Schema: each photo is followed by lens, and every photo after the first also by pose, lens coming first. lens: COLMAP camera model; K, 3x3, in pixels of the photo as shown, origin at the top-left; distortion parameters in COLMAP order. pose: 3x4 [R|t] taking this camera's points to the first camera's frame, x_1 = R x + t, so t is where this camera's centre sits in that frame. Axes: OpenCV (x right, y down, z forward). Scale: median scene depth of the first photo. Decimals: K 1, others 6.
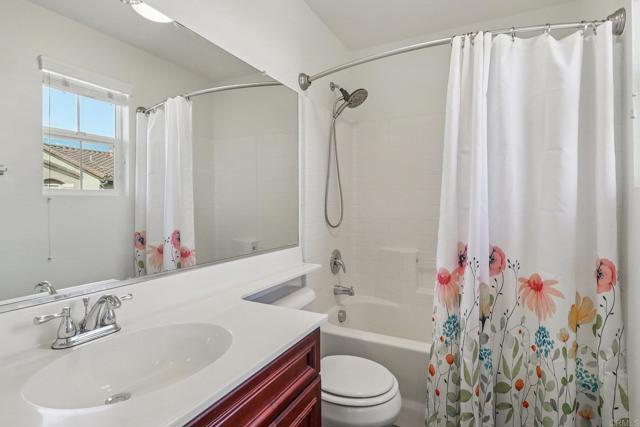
lens RADIAL K [[329.9, 0, 321.3], [0, 329.9, 213.1], [0, 0, 1]] dist [-0.004787, -0.002880]
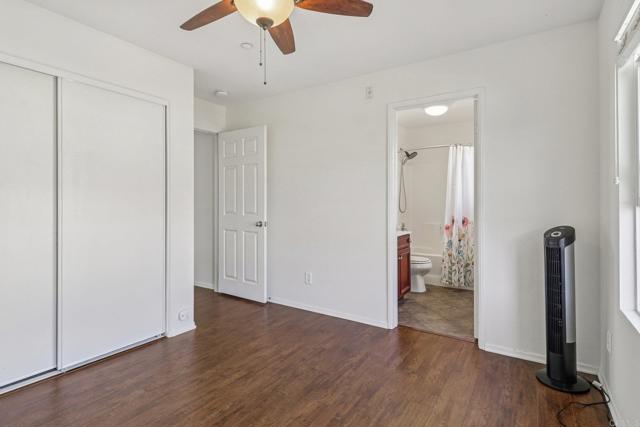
lens RADIAL K [[329.9, 0, 318.0], [0, 329.9, 207.2], [0, 0, 1]] dist [-0.004787, -0.002880]
pose [[0.993955, -0.001229, -0.109777, -0.464874], [0.000627, 0.999985, -0.005516, 0.027624], [0.109782, 0.005414, 0.993941, -2.114587]]
